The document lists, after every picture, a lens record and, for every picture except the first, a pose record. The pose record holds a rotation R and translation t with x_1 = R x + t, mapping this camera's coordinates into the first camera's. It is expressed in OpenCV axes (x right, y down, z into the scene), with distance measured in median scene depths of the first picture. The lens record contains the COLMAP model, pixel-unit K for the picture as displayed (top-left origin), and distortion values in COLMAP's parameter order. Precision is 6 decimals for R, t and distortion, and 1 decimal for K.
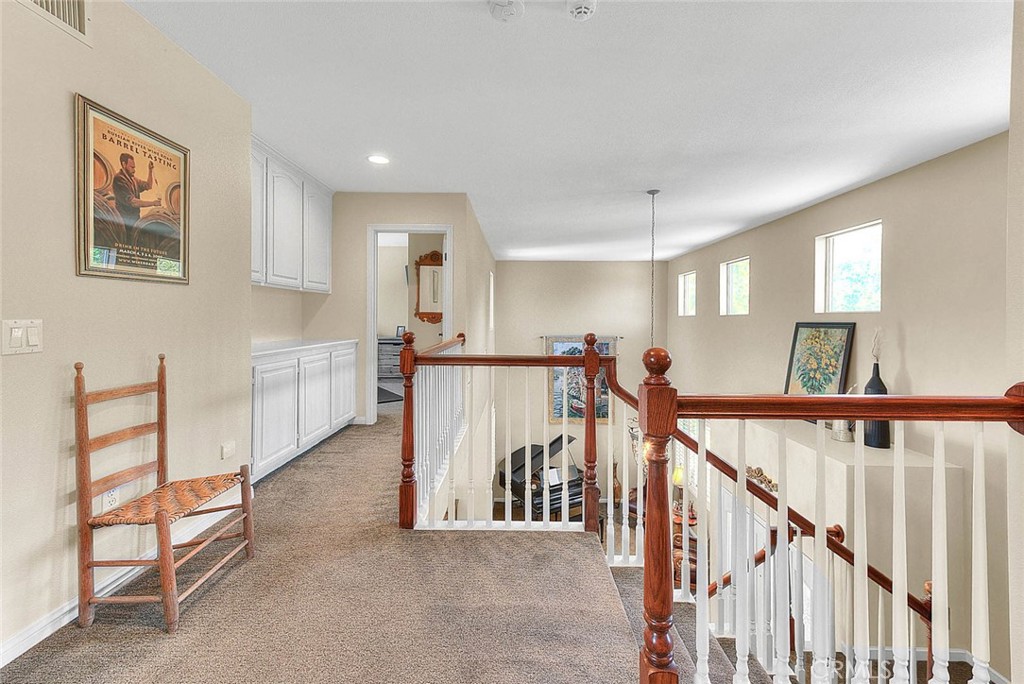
lens RADIAL K [[410.8, 0, 512.0], [0, 410.8, 318.7], [0, 0, 1]] dist [0.011815, 0.000197]
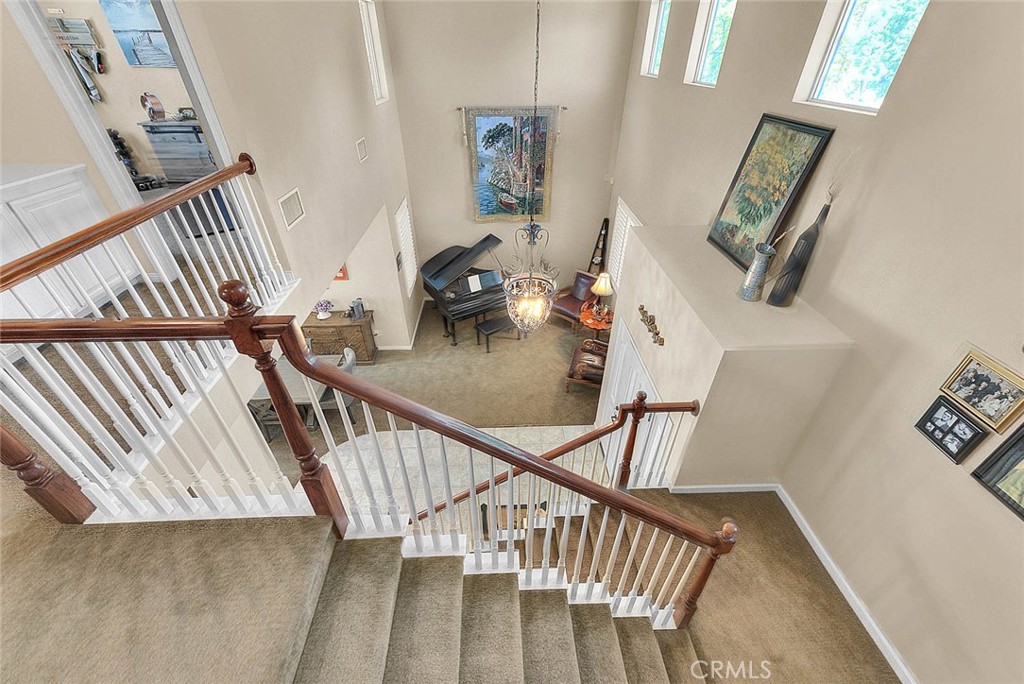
lens RADIAL K [[410.8, 0, 509.3], [0, 410.8, 345.4], [0, 0, 1]] dist [0.011815, 0.000197]
pose [[0.998888, -0.034526, 0.032114, 0.258336], [0.009163, 0.810215, 0.586061, -0.095950], [-0.046254, -0.585115, 0.809630, 0.266740]]
